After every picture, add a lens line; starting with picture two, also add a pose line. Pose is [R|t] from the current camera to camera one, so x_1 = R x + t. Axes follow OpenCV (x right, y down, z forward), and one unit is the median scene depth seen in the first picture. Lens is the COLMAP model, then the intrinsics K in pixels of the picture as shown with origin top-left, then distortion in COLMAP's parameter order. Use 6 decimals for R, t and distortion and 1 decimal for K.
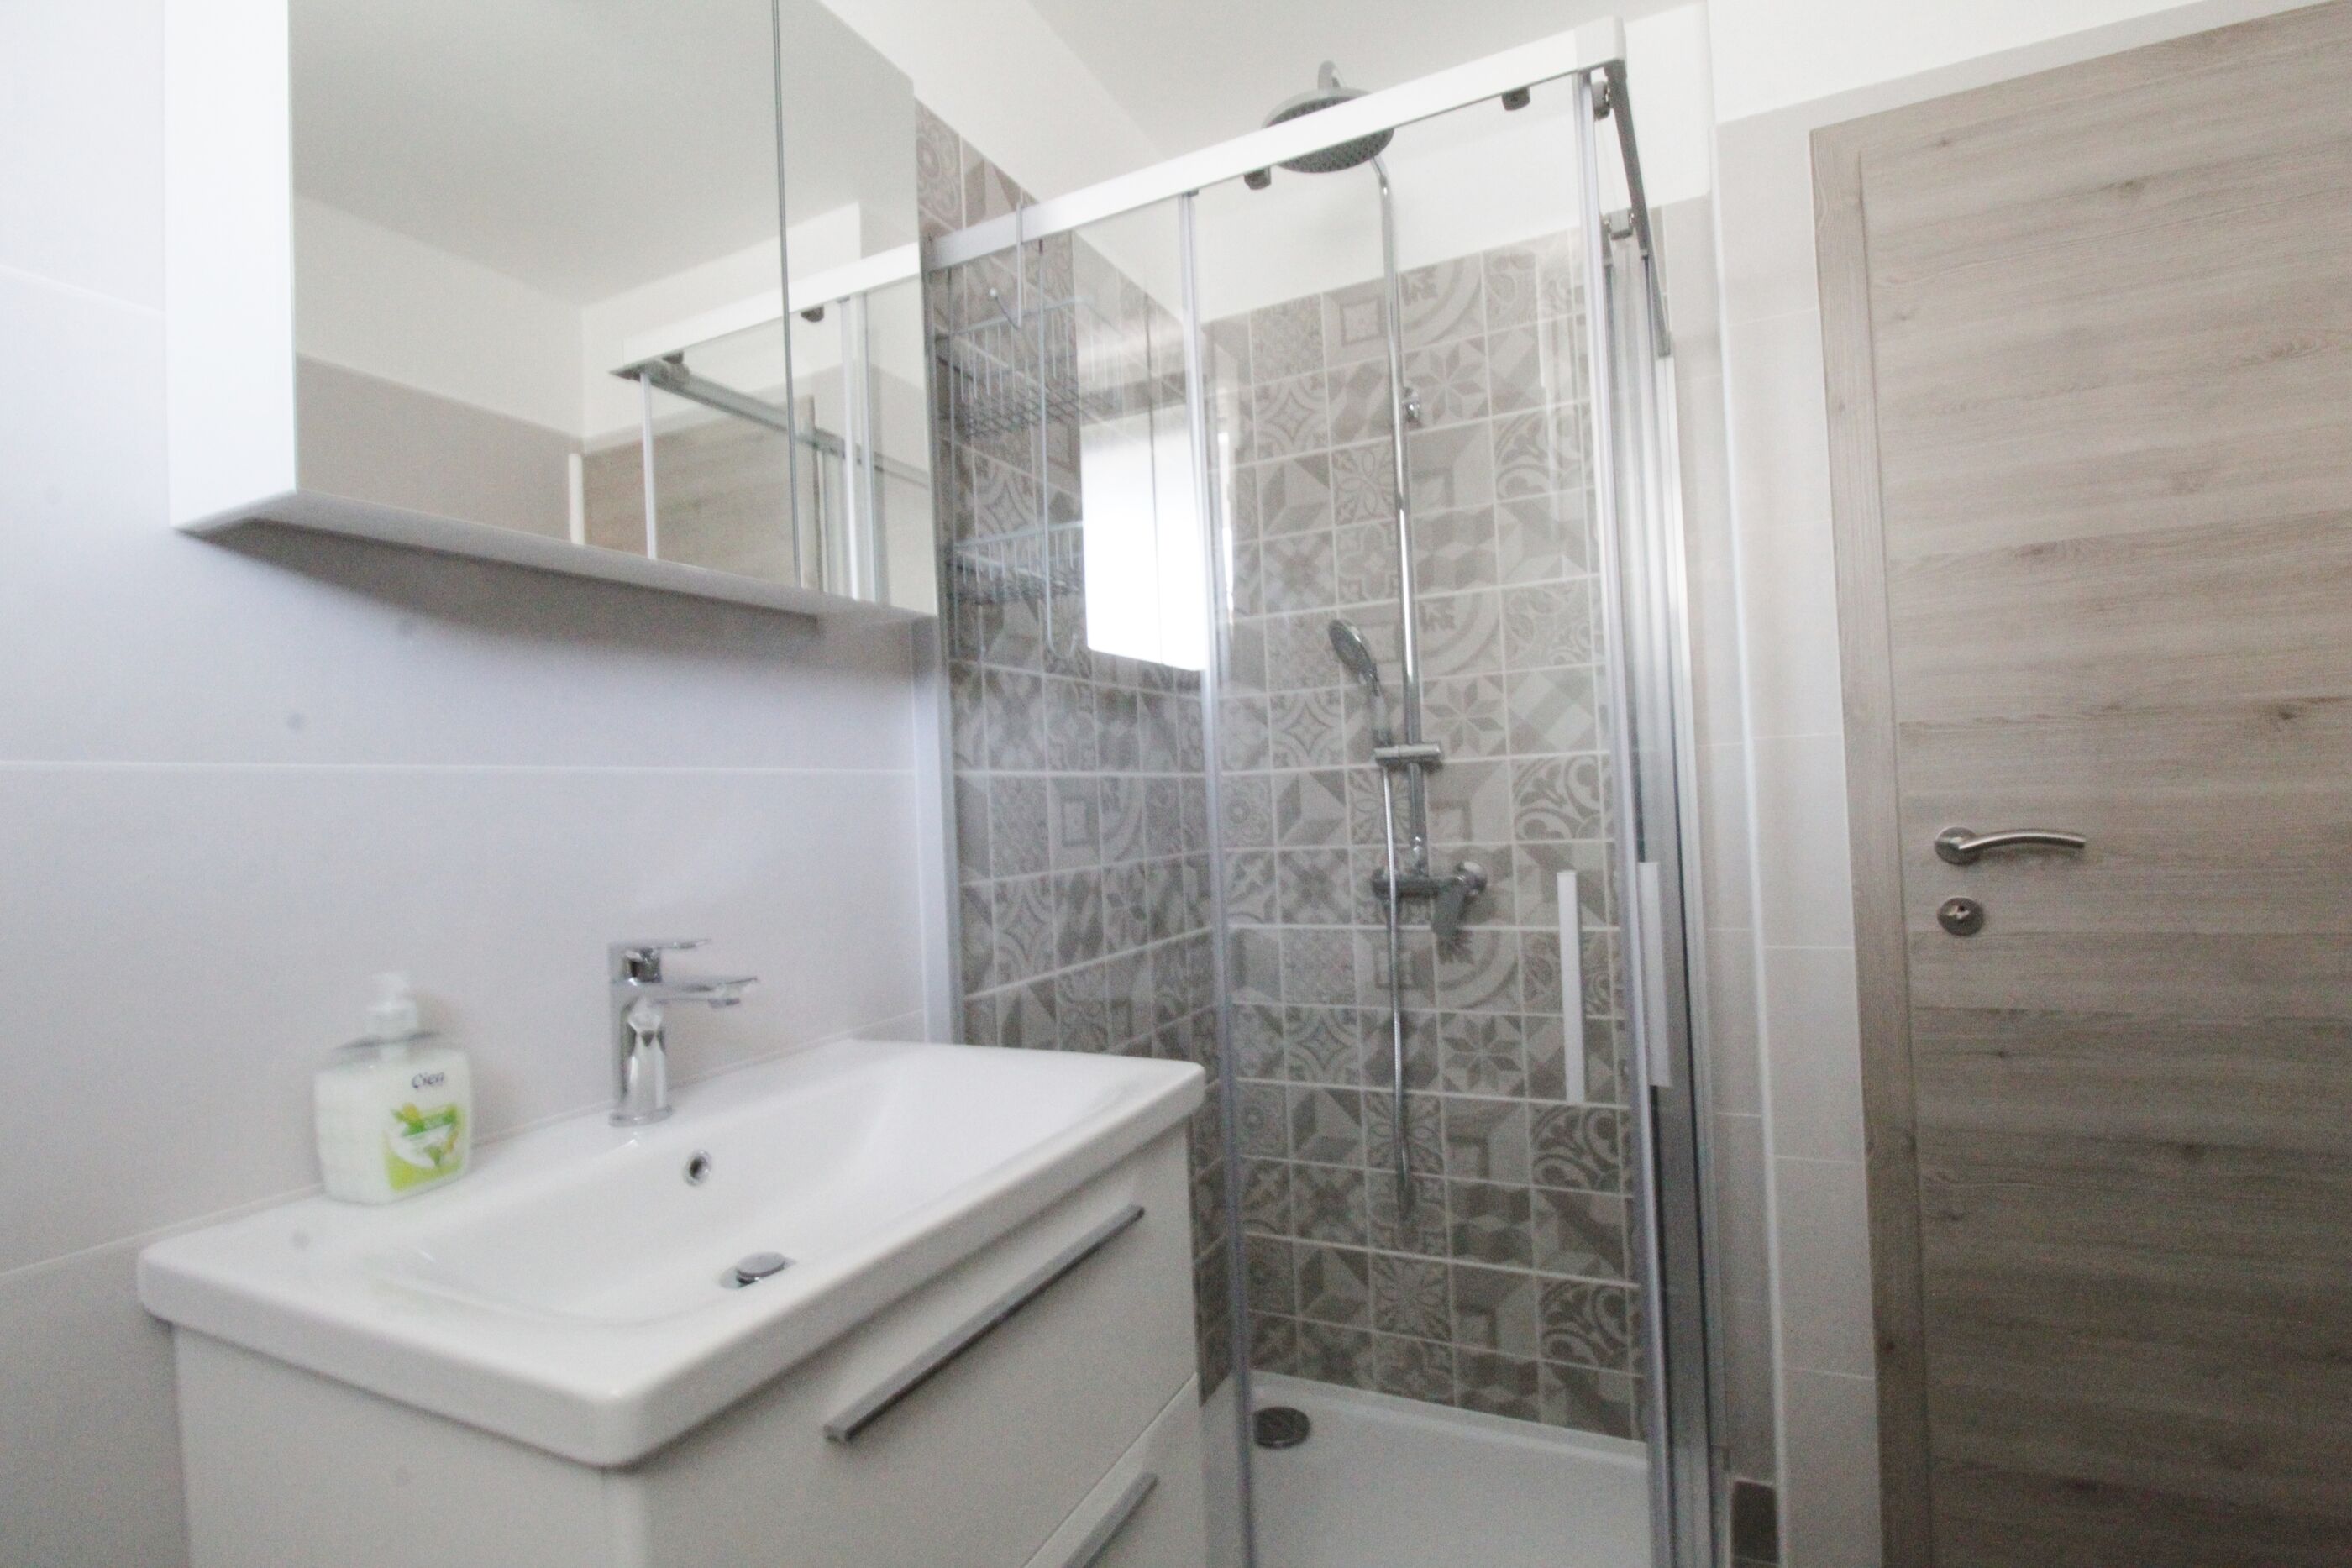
lens RADIAL K [[1097.0, 0, 1193.8], [0, 1097.0, 784.1], [0, 0, 1]] dist [-0.004264, -0.010596]
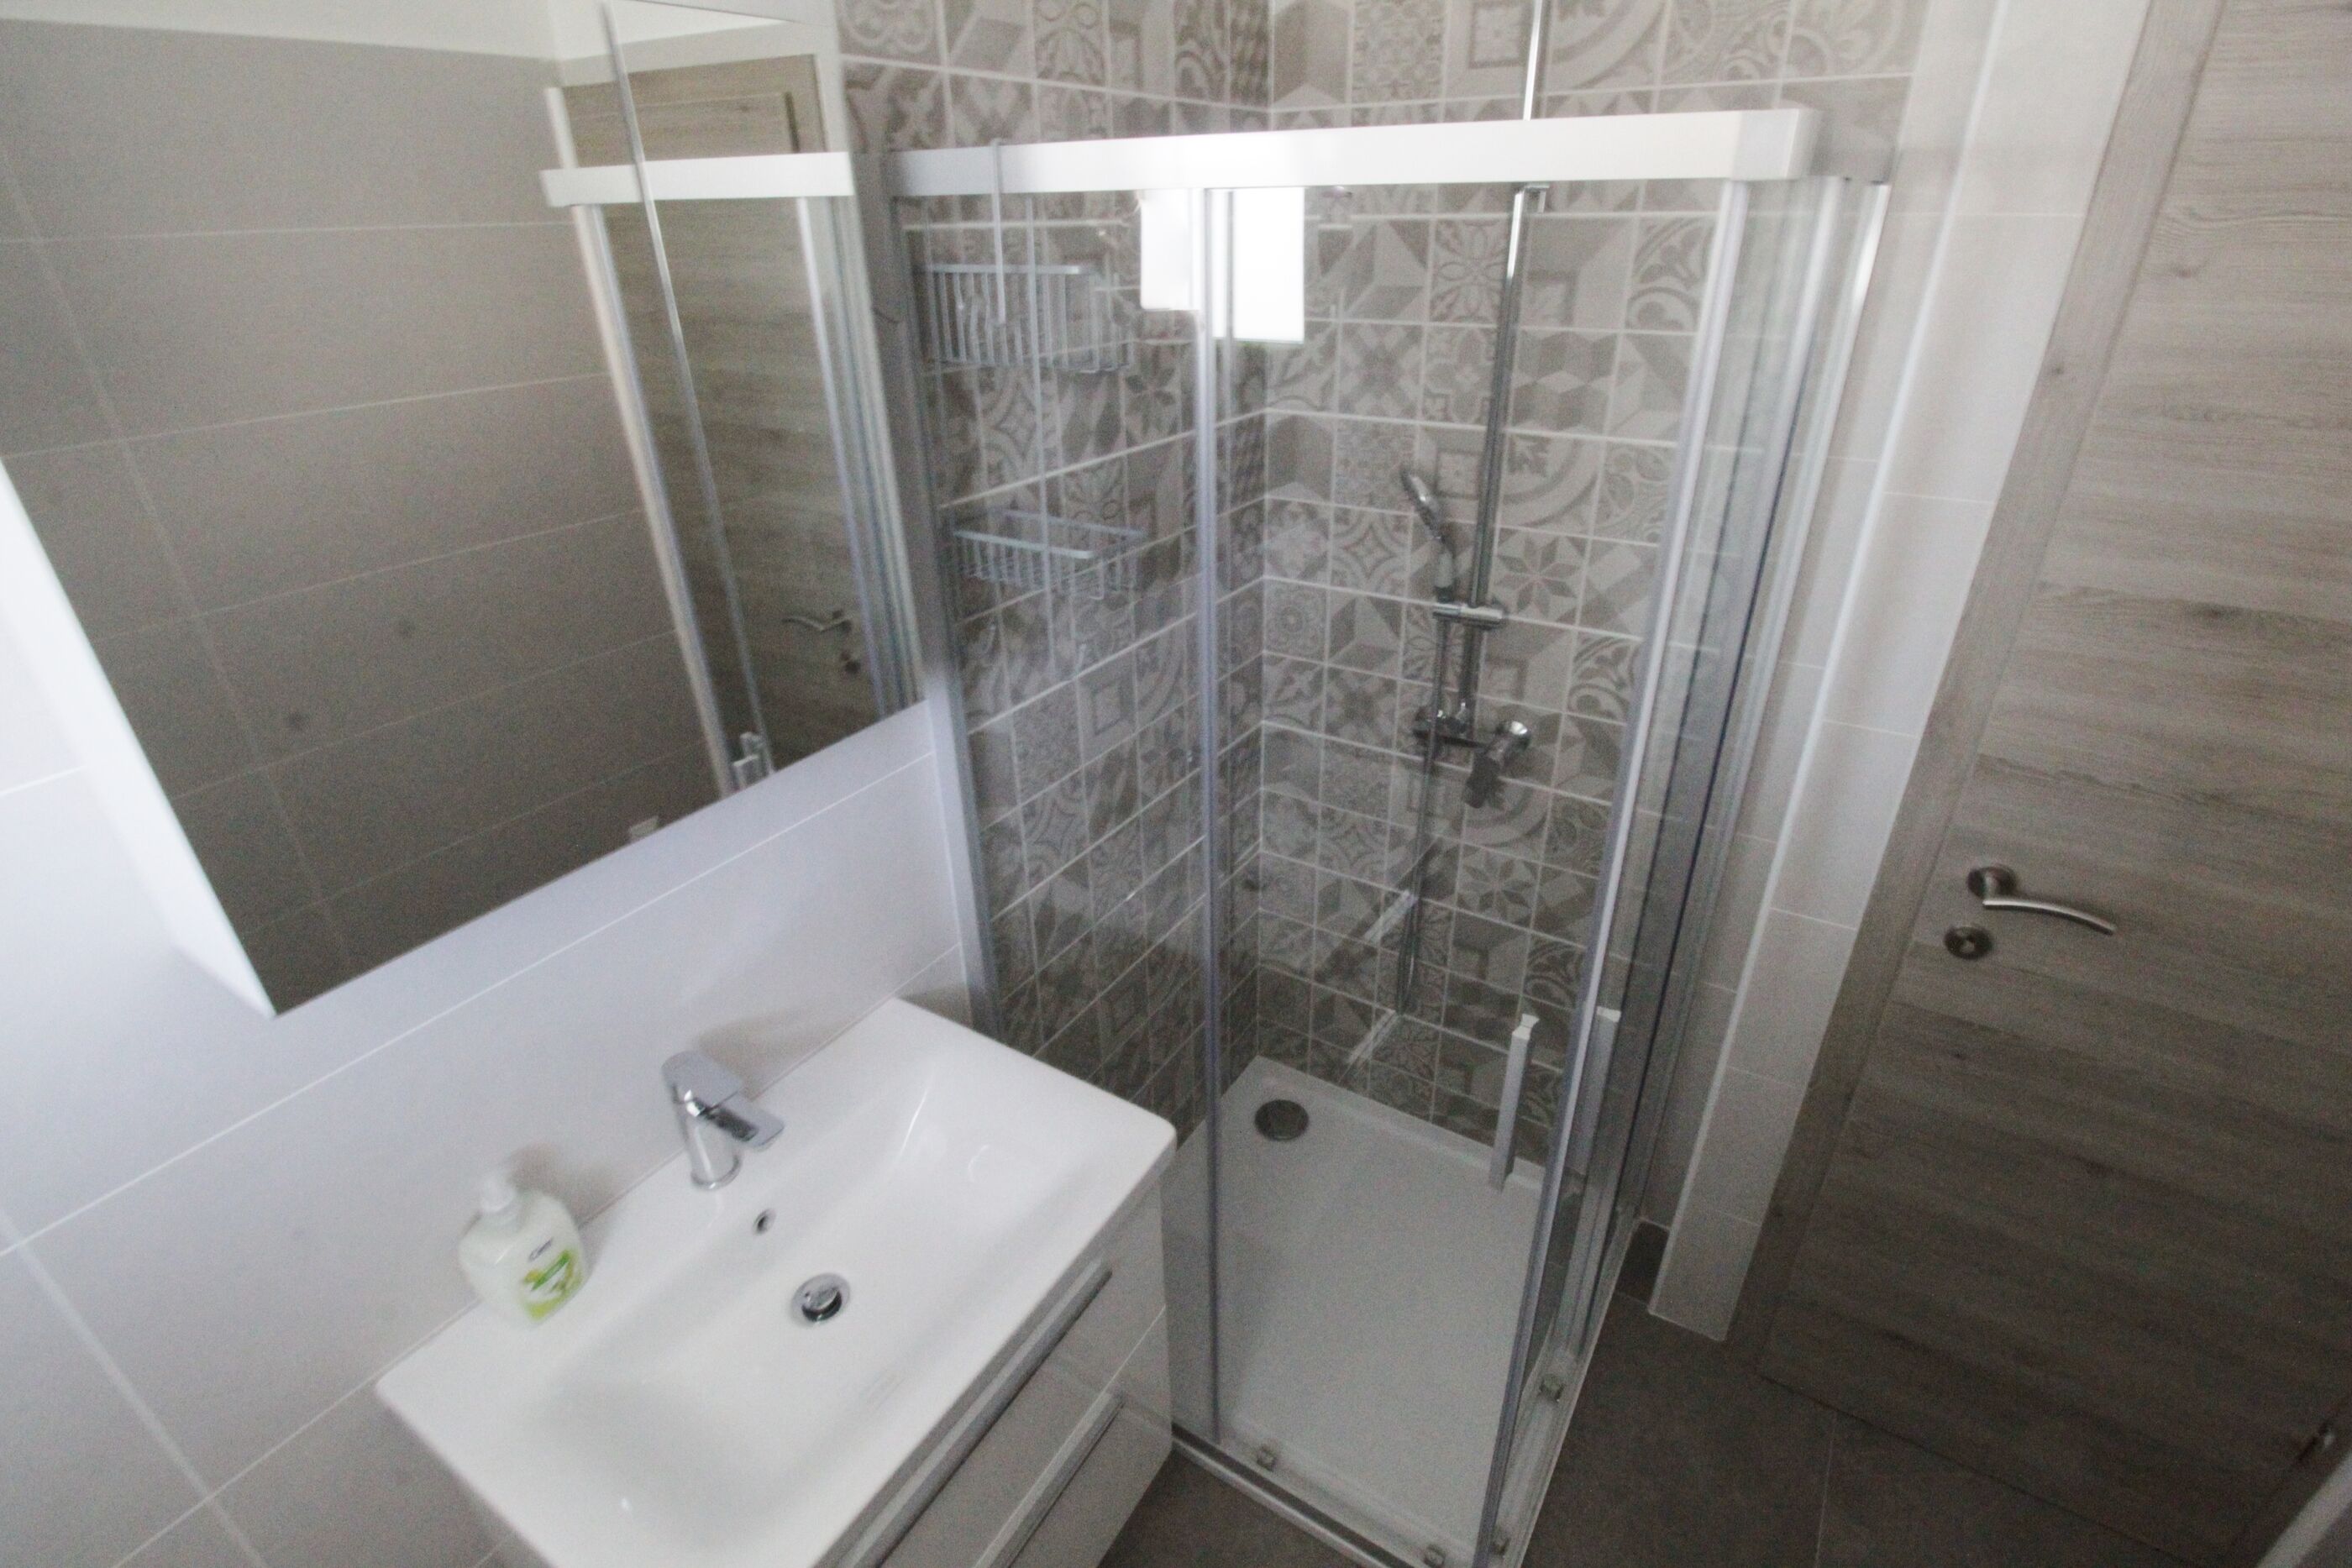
lens RADIAL K [[1097.0, 0, 1197.3], [0, 1097.0, 791.0], [0, 0, 1]] dist [-0.004264, -0.010596]
pose [[0.993592, 0.079295, -0.080538, 0.052258], [-0.030243, 0.873130, 0.486548, -0.336352], [0.108901, -0.480995, 0.869933, 0.087355]]
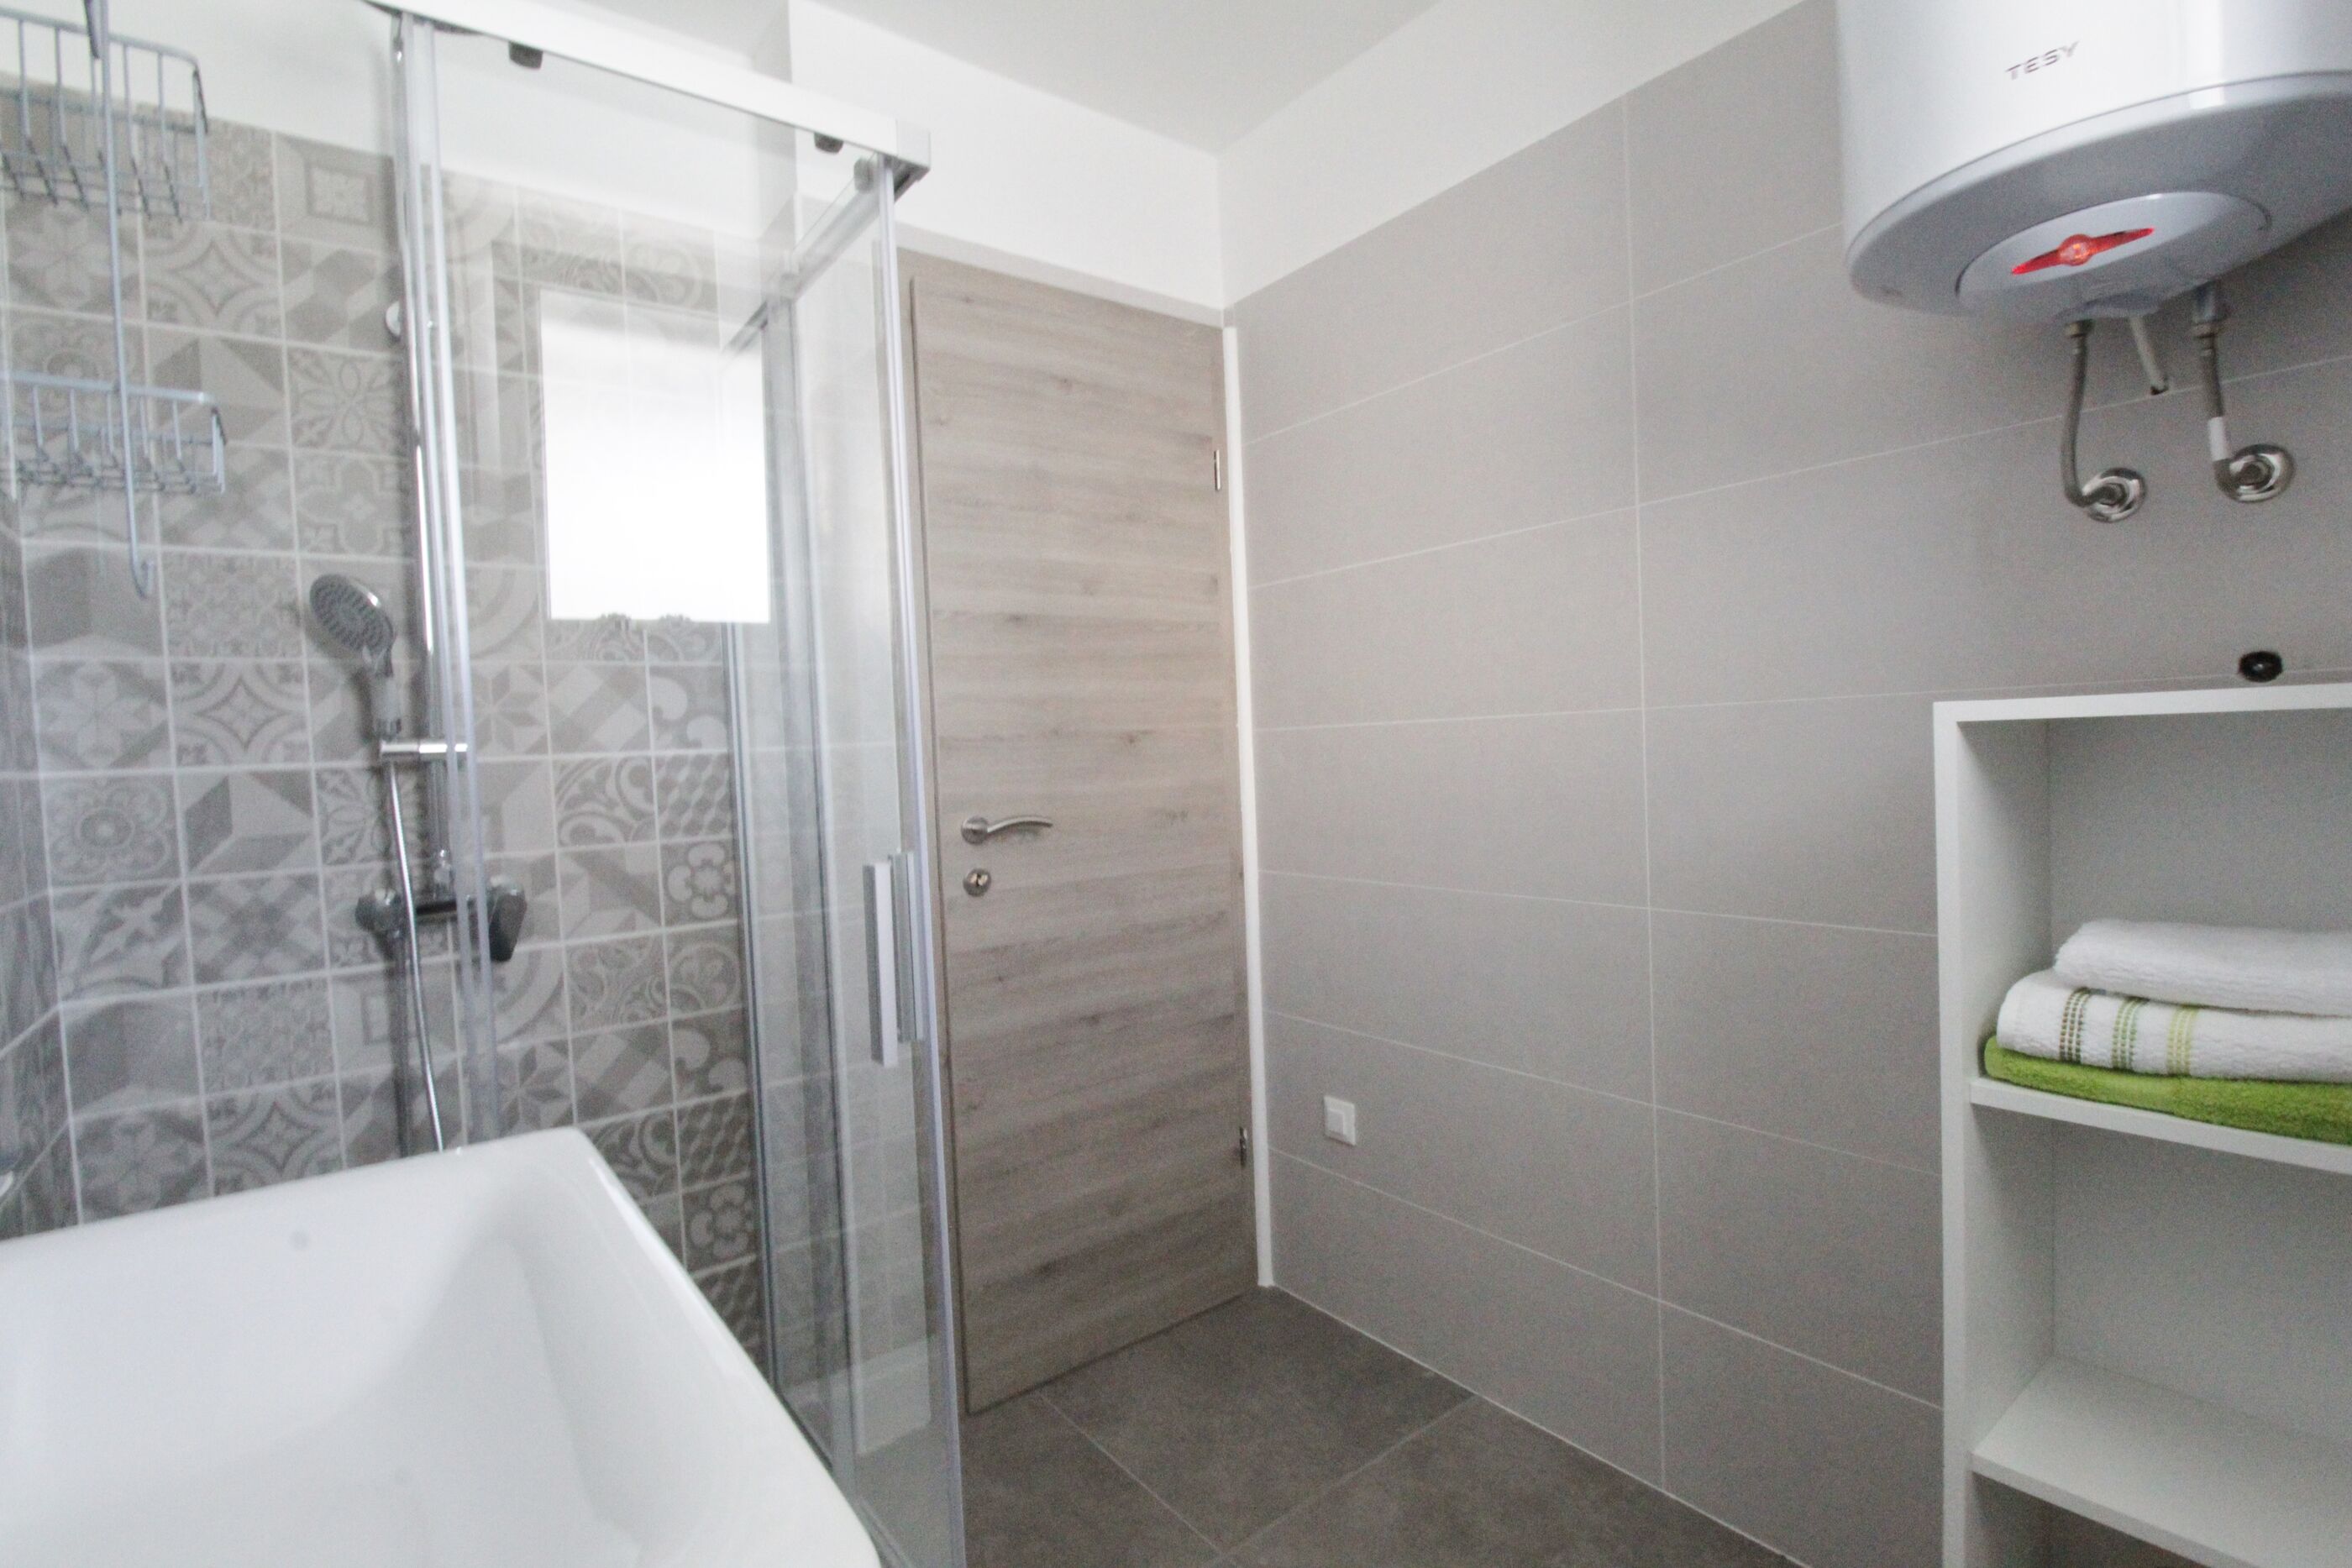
lens RADIAL K [[1097.0, 0, 1209.8], [0, 1097.0, 786.8], [0, 0, 1]] dist [-0.004264, -0.010596]
pose [[0.436107, -0.007076, 0.899867, -0.281266], [0.006083, 0.999969, 0.004915, -0.000707], [-0.899874, 0.003330, 0.436137, 0.110276]]
